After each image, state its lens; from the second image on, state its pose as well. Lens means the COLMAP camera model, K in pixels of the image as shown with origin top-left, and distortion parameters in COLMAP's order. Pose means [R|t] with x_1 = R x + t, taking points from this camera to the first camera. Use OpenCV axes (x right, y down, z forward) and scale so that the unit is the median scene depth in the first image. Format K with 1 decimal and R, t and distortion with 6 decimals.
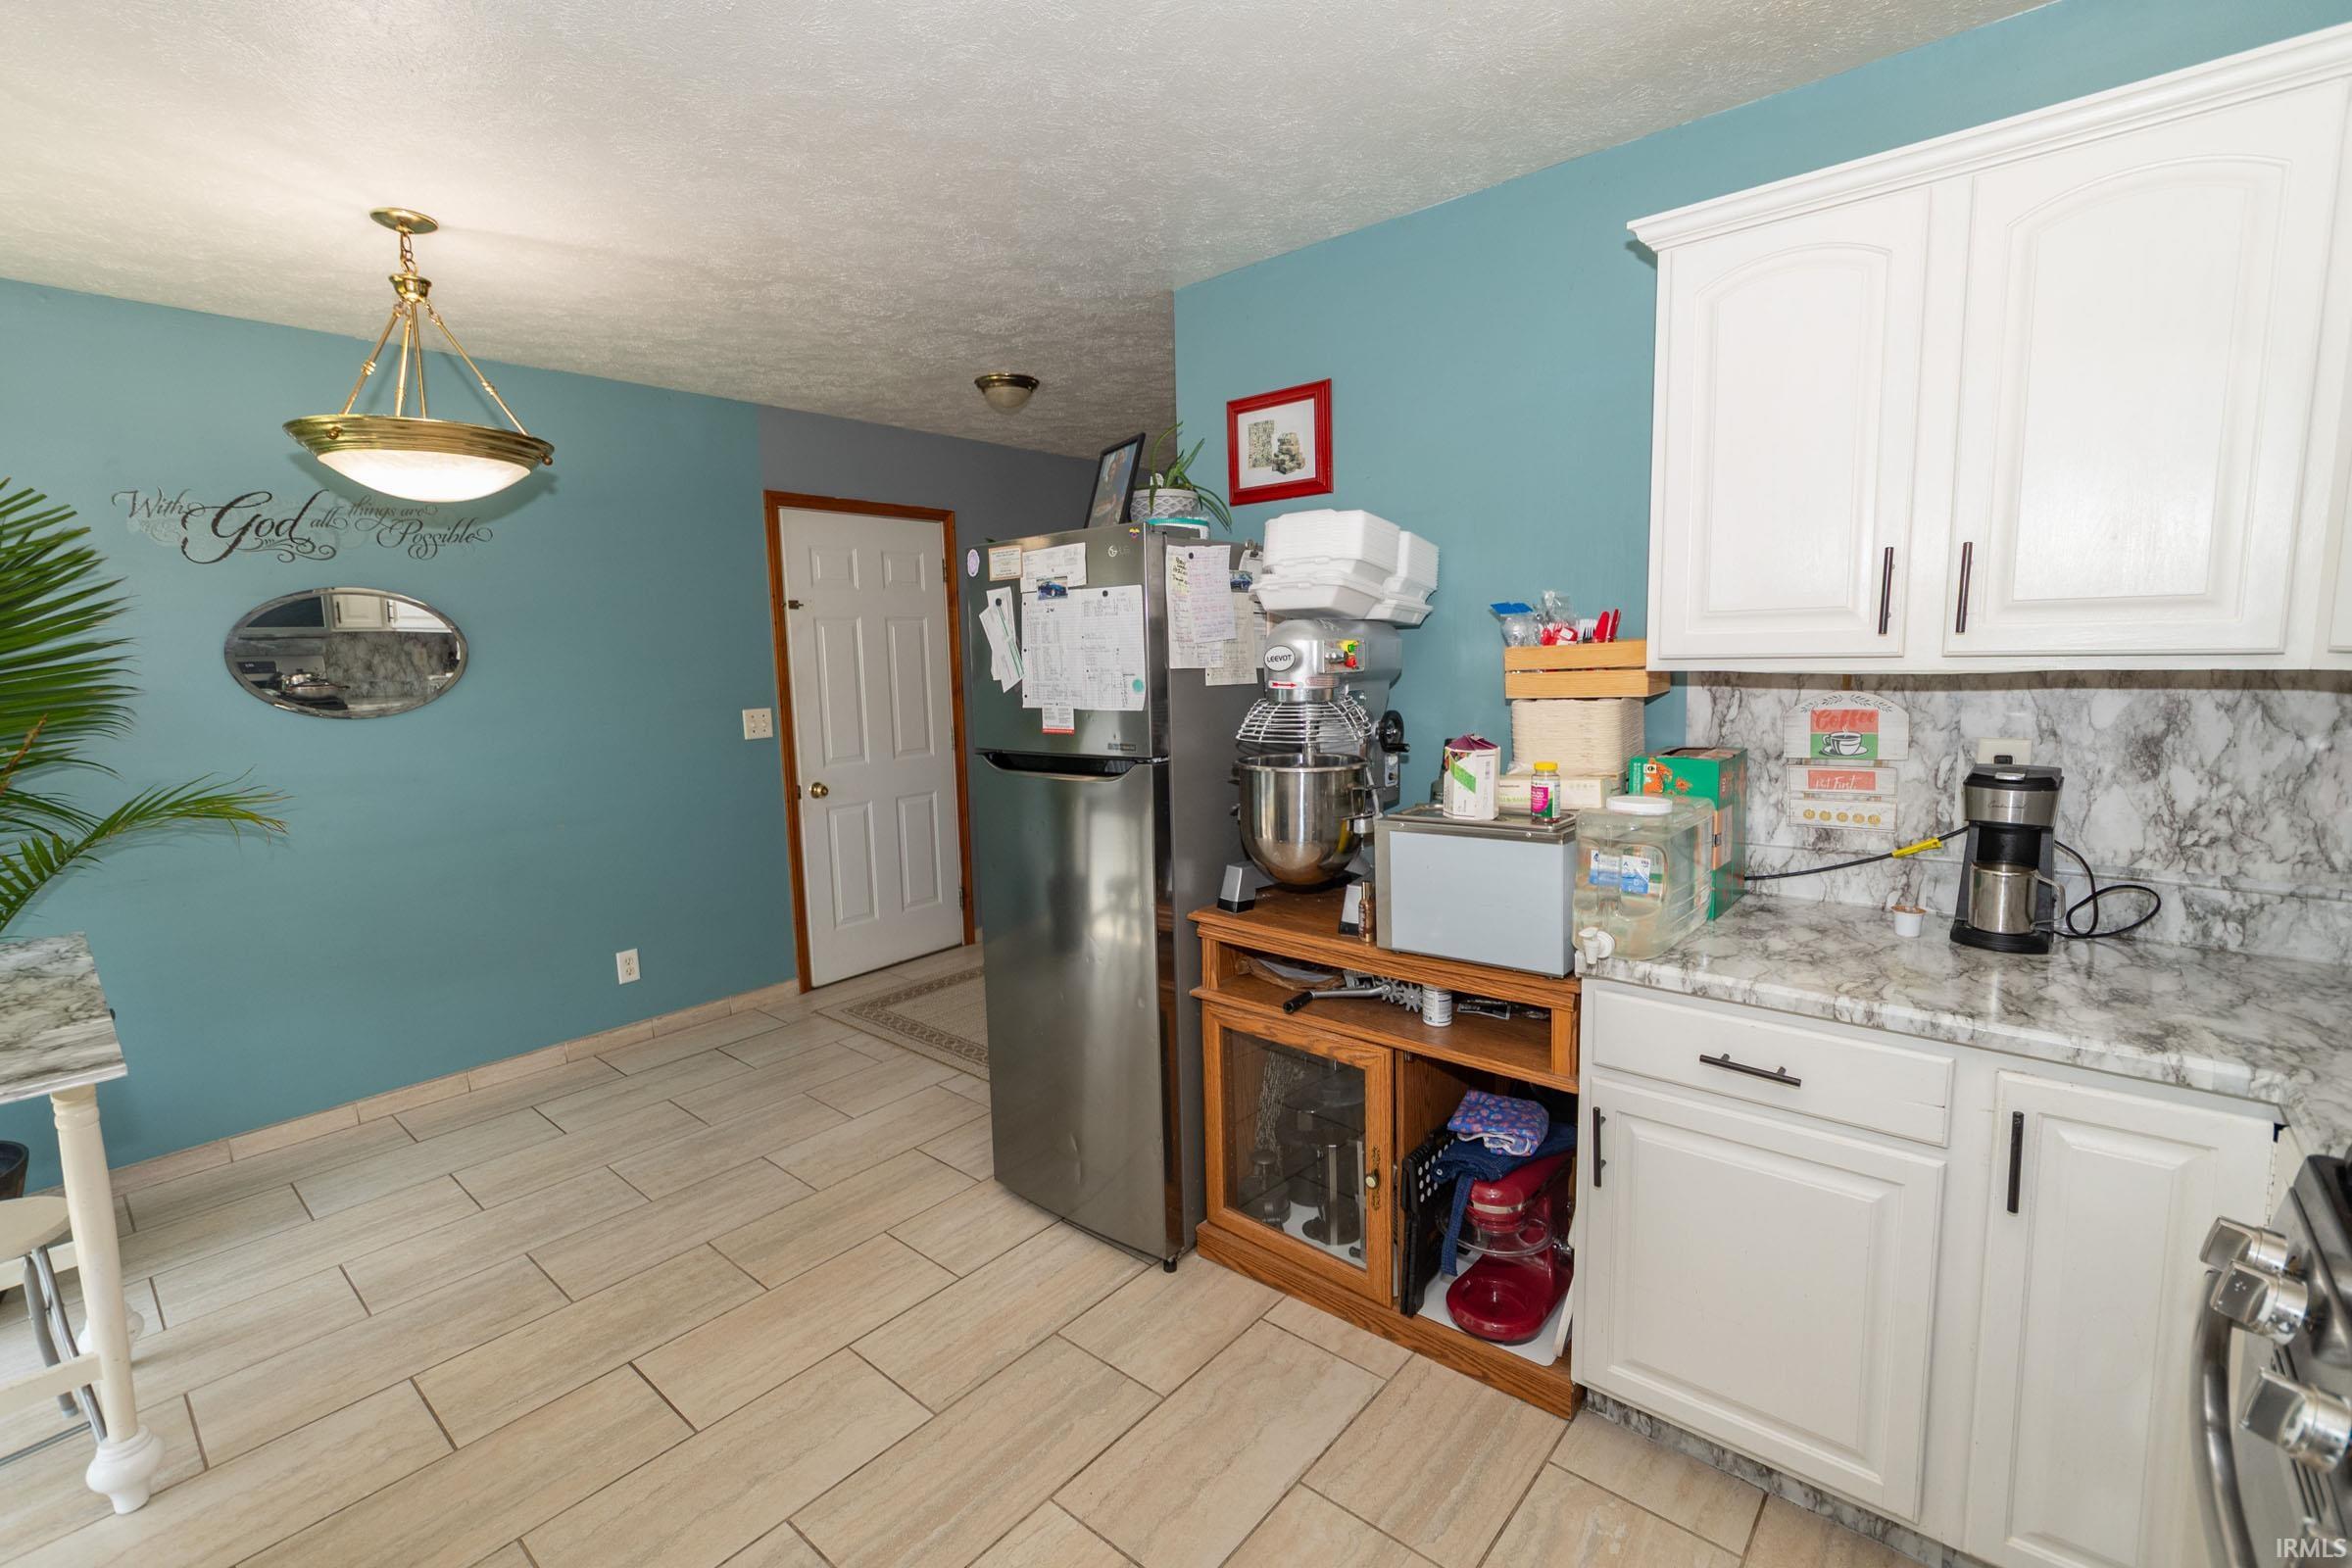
lens RADIAL K [[1032.2, 0, 1150.9], [0, 1032.2, 770.9], [0, 0, 1]] dist [-0.000735, -0.001222]
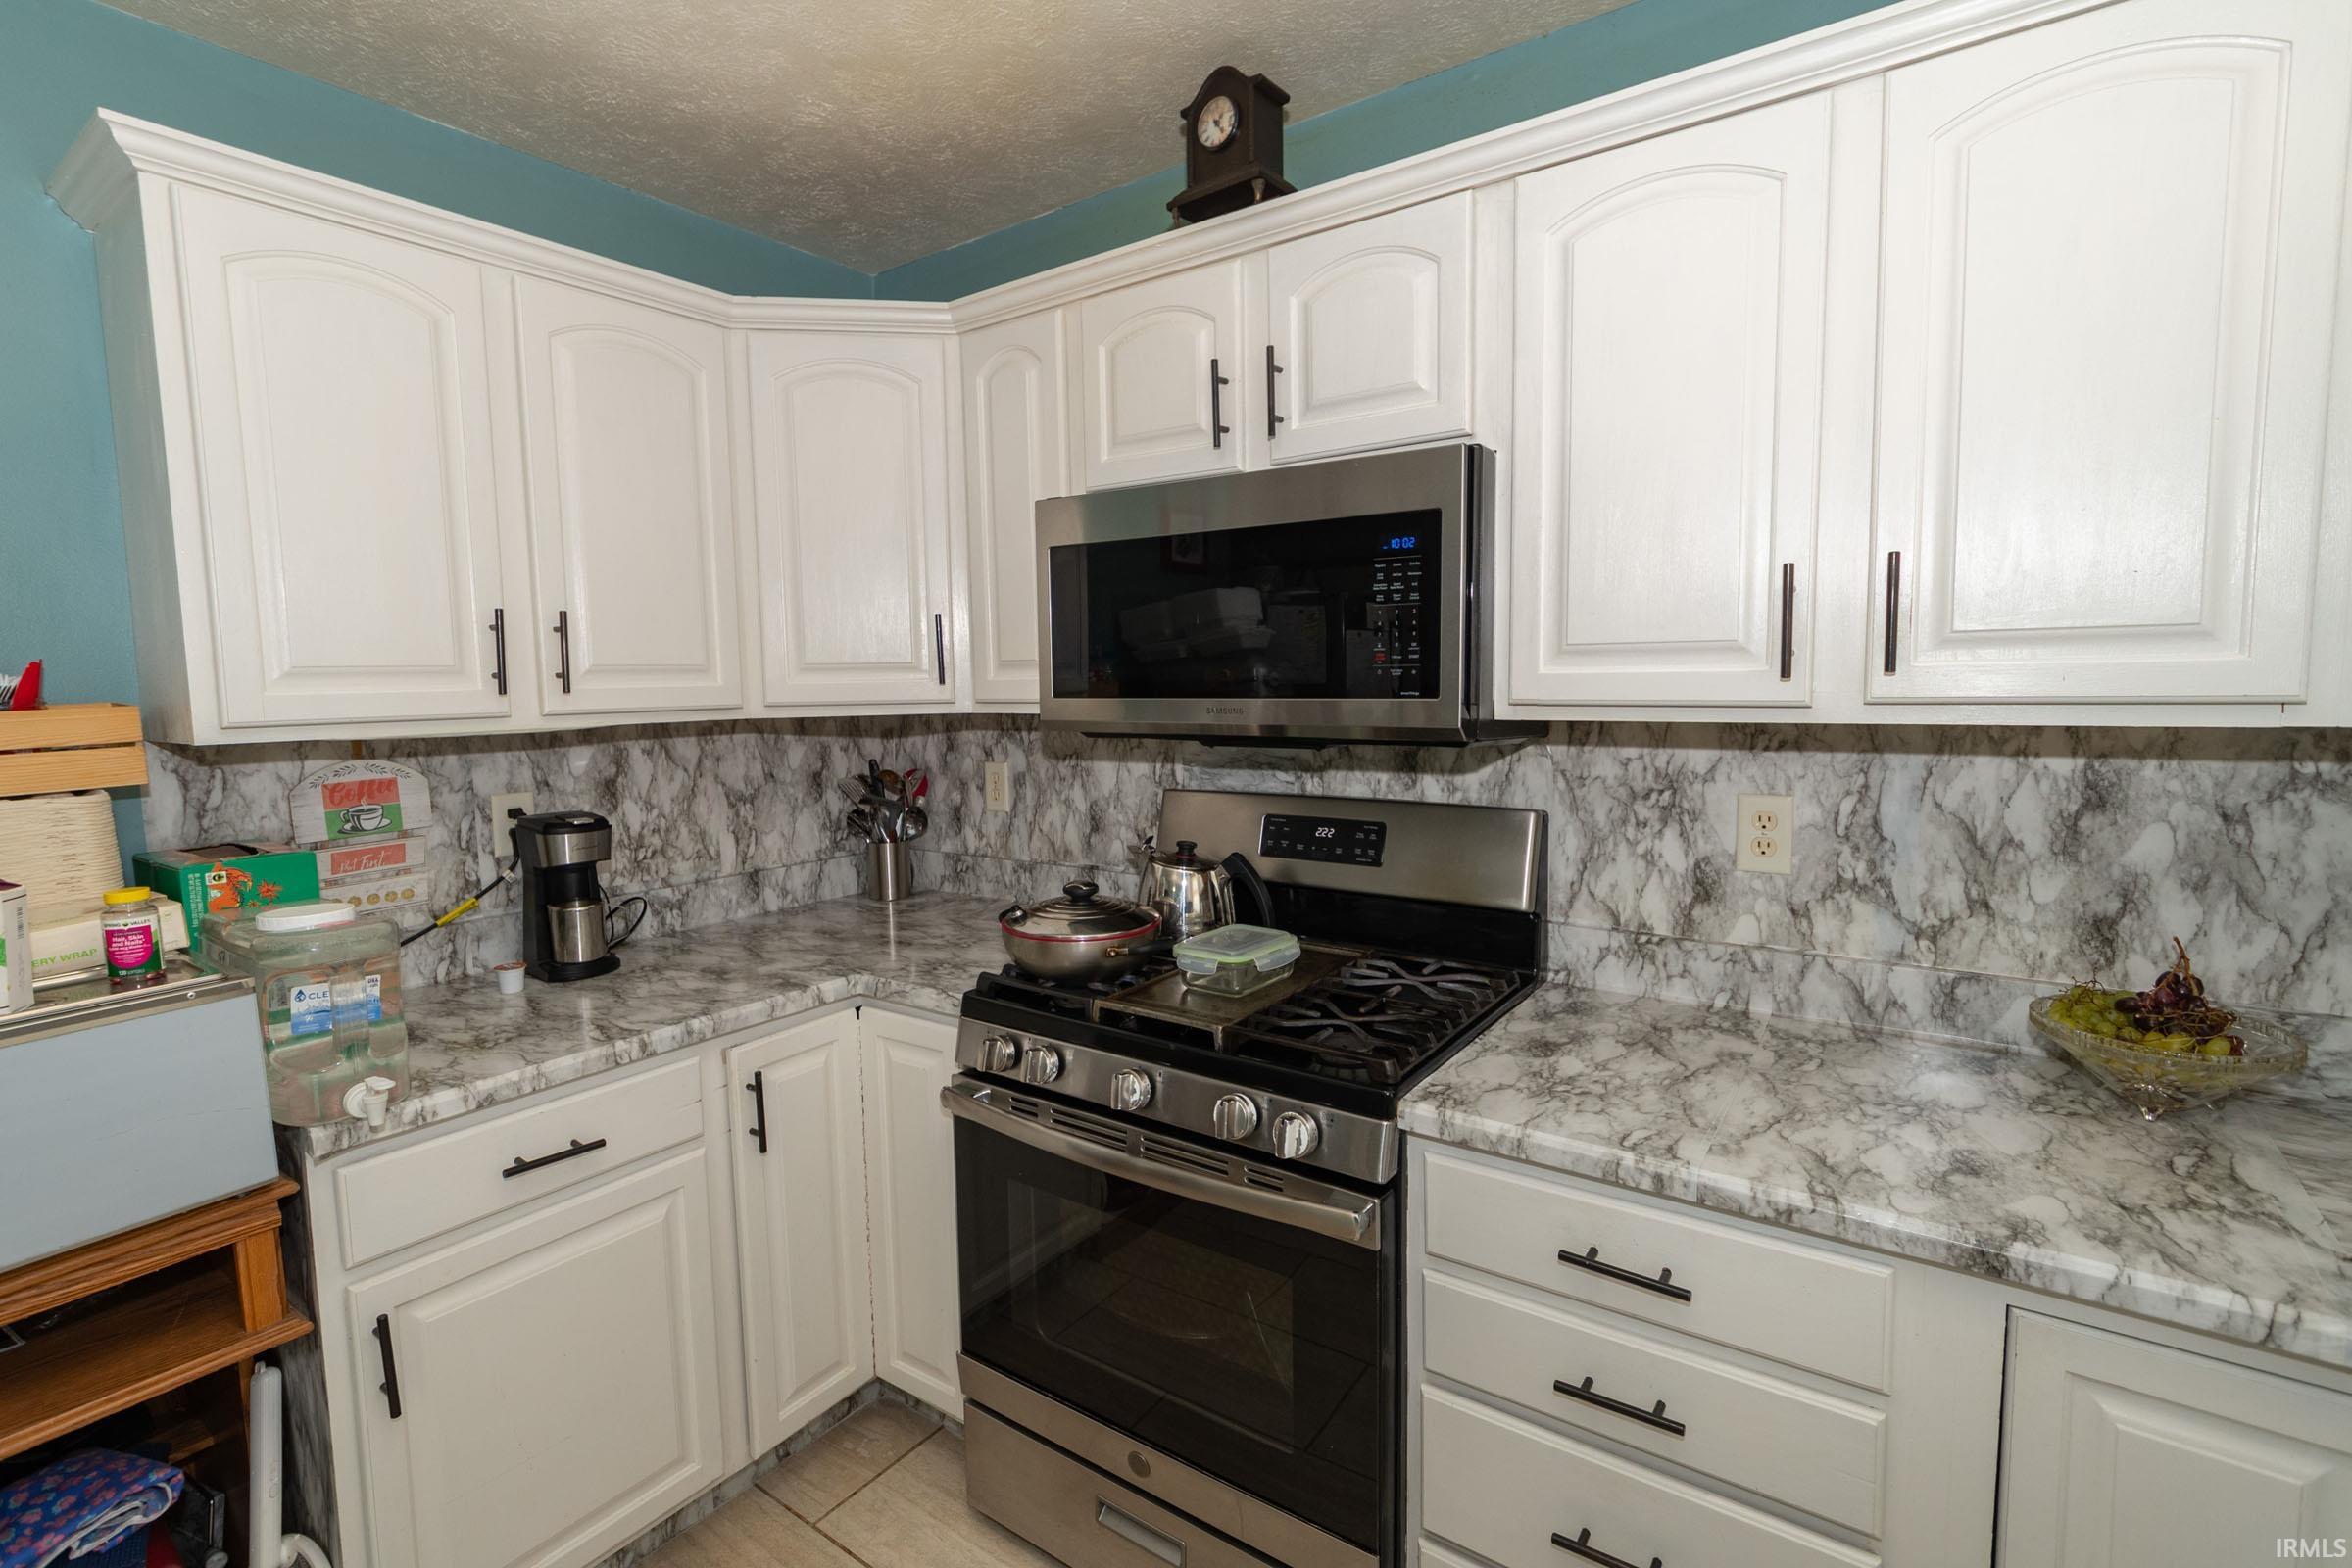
lens RADIAL K [[1076.1, 0, 1168.5], [0, 1076.1, 764.5], [0, 0, 1]] dist [-0.000333, 0.000060]
pose [[-0.101178, -0.054196, 0.993391, -0.346945], [0.141394, 0.987596, 0.068281, -0.039377], [-0.984769, 0.147368, -0.092260, 0.408366]]
